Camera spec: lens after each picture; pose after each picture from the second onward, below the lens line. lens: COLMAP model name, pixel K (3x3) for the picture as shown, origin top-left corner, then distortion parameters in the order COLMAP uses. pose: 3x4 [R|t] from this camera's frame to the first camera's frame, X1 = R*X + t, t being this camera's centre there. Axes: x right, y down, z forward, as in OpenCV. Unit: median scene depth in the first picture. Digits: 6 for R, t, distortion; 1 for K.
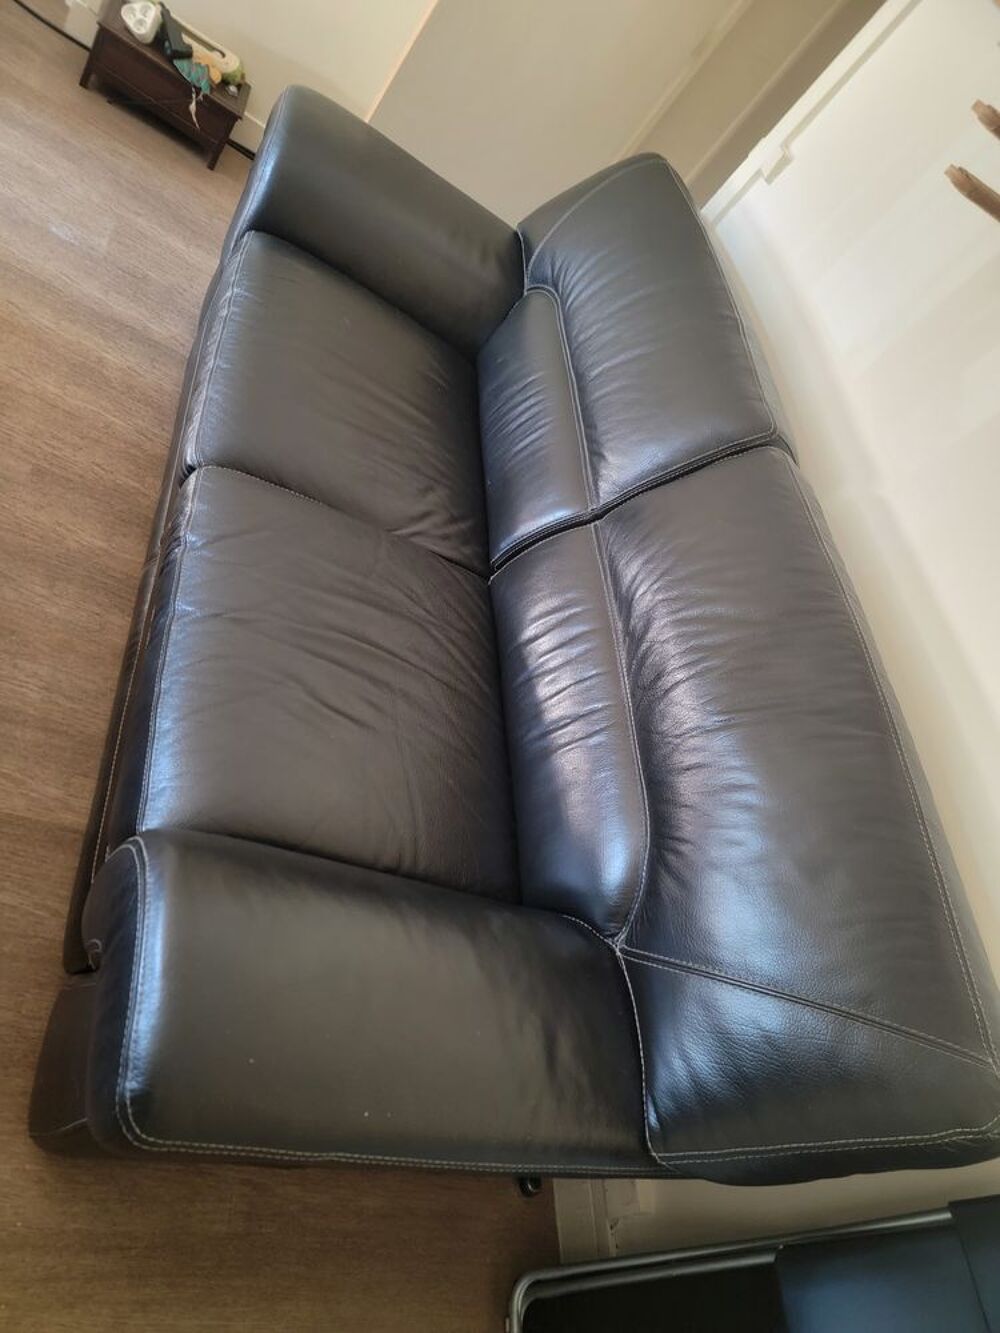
lens RADIAL K [[927.6, 0, 489.8], [0, 927.6, 685.3], [0, 0, 1]] dist [0.073024, -0.065458]
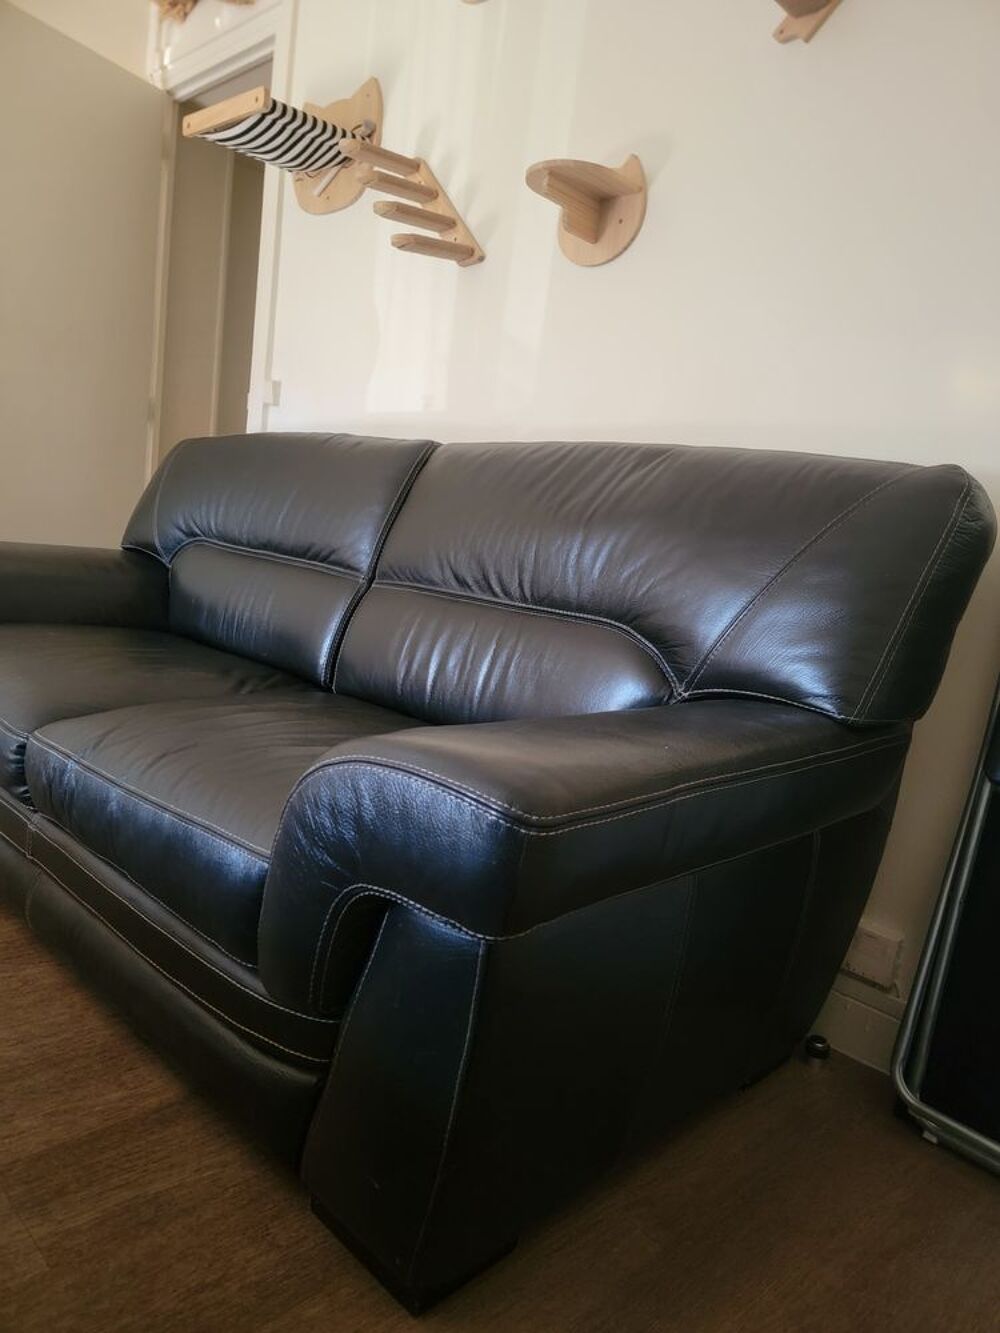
lens RADIAL K [[927.6, 0, 489.8], [0, 927.6, 685.3], [0, 0, 1]] dist [0.073024, -0.065458]
pose [[0.686225, -0.590328, 0.424980, -0.331218], [0.713542, 0.659778, -0.235693, 0.263379], [-0.141257, 0.464979, 0.873980, 0.068032]]
